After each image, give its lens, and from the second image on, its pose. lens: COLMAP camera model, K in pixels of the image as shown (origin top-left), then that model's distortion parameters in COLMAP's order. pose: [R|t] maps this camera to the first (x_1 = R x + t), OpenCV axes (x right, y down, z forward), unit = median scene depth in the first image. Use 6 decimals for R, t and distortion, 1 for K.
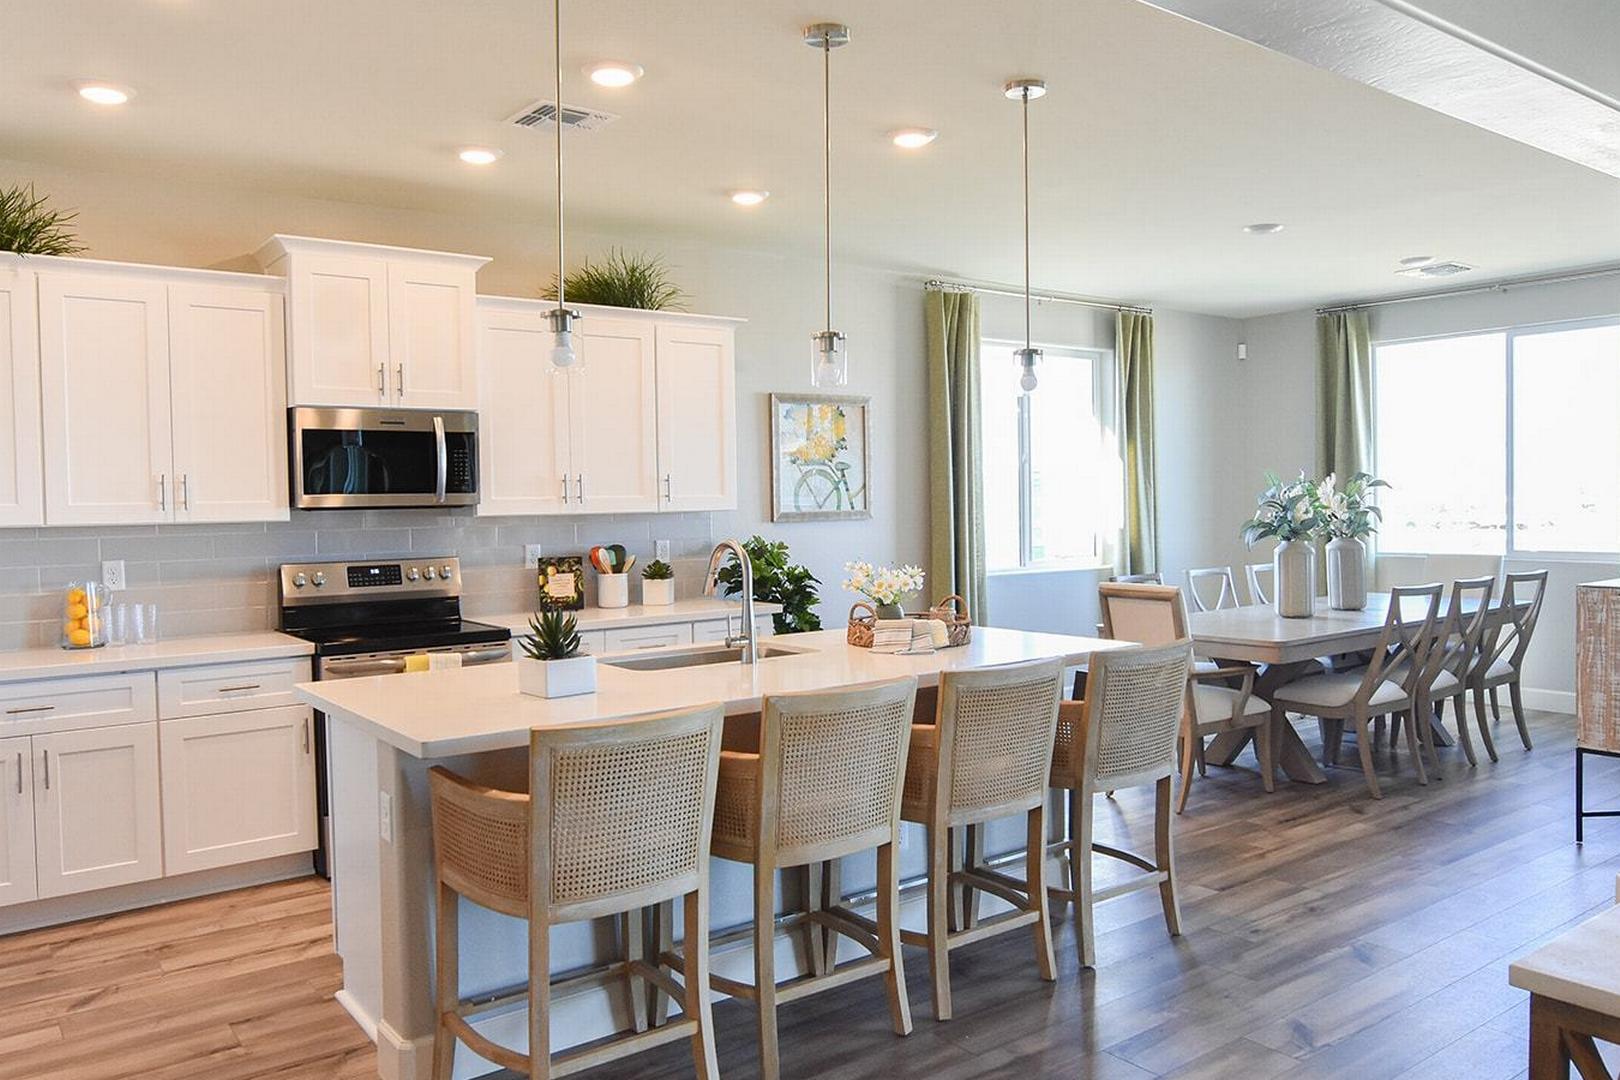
lens RADIAL K [[1206.8, 0, 808.3], [0, 1206.8, 542.5], [0, 0, 1]] dist [-0.013254, 0.003340]
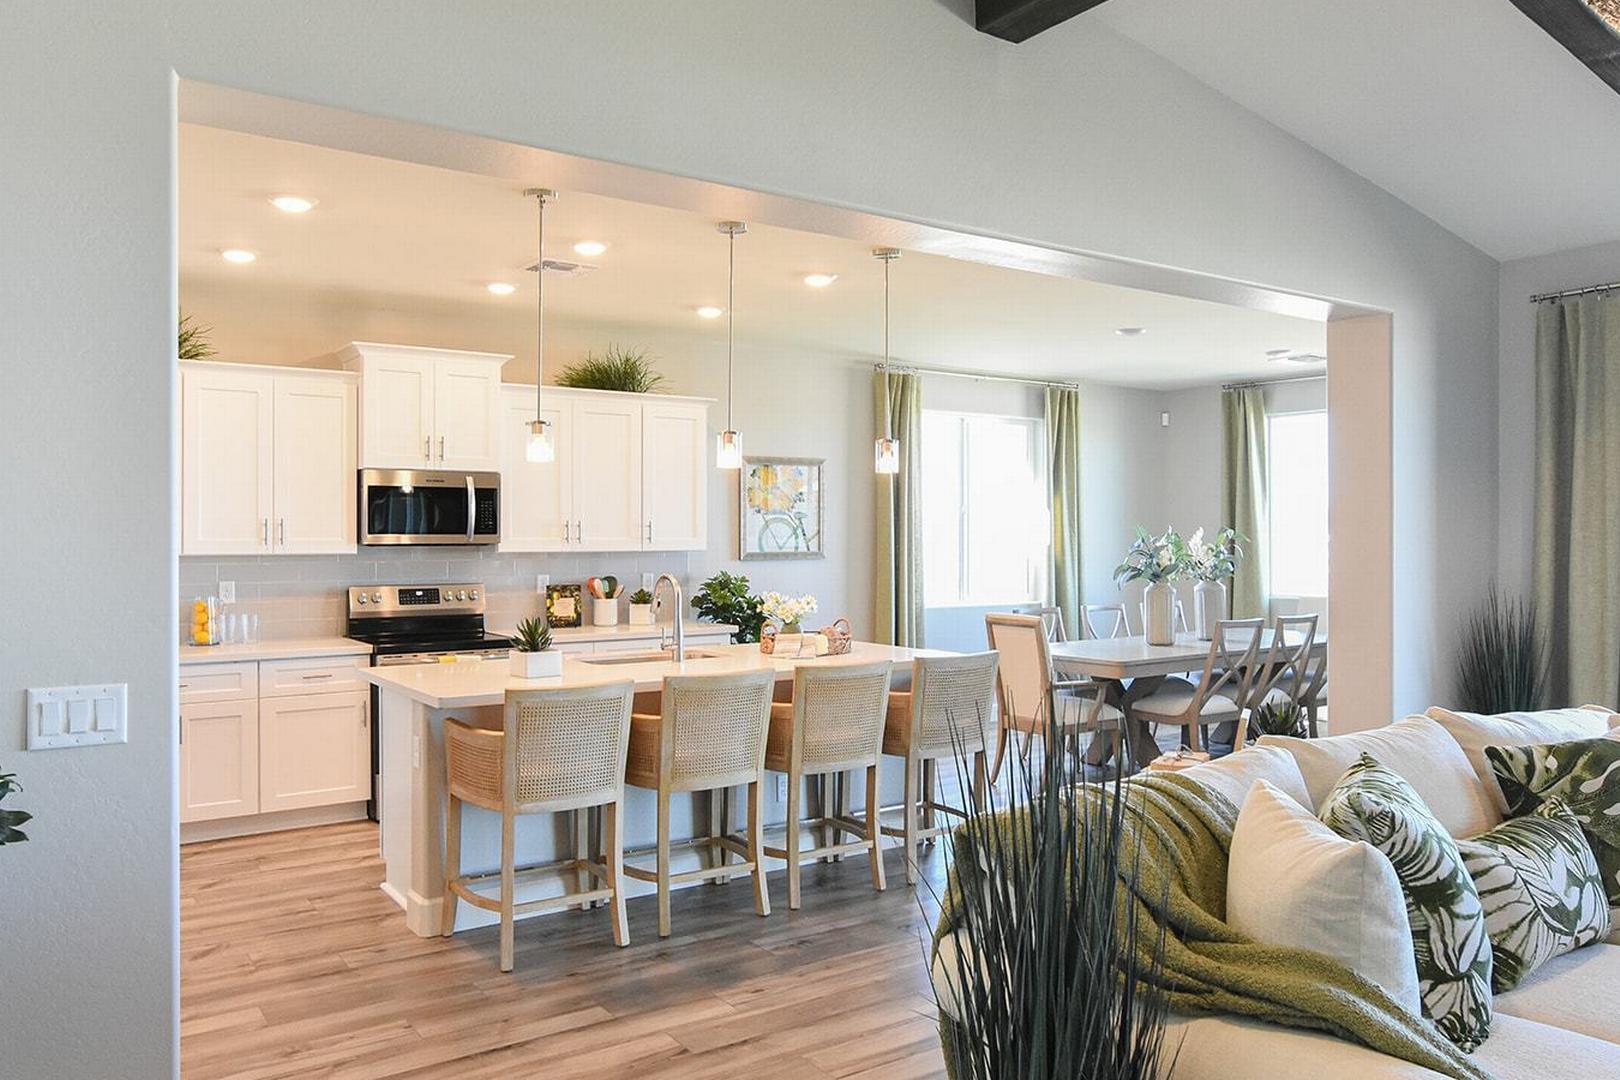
lens RADIAL K [[1206.8, 0, 812.5], [0, 1206.8, 536.4], [0, 0, 1]] dist [-0.013254, 0.003340]
pose [[0.999089, 0.015805, -0.039635, 0.120893], [-0.017154, 0.999277, -0.033942, -0.000696], [0.039070, 0.034591, 0.998638, -0.300272]]
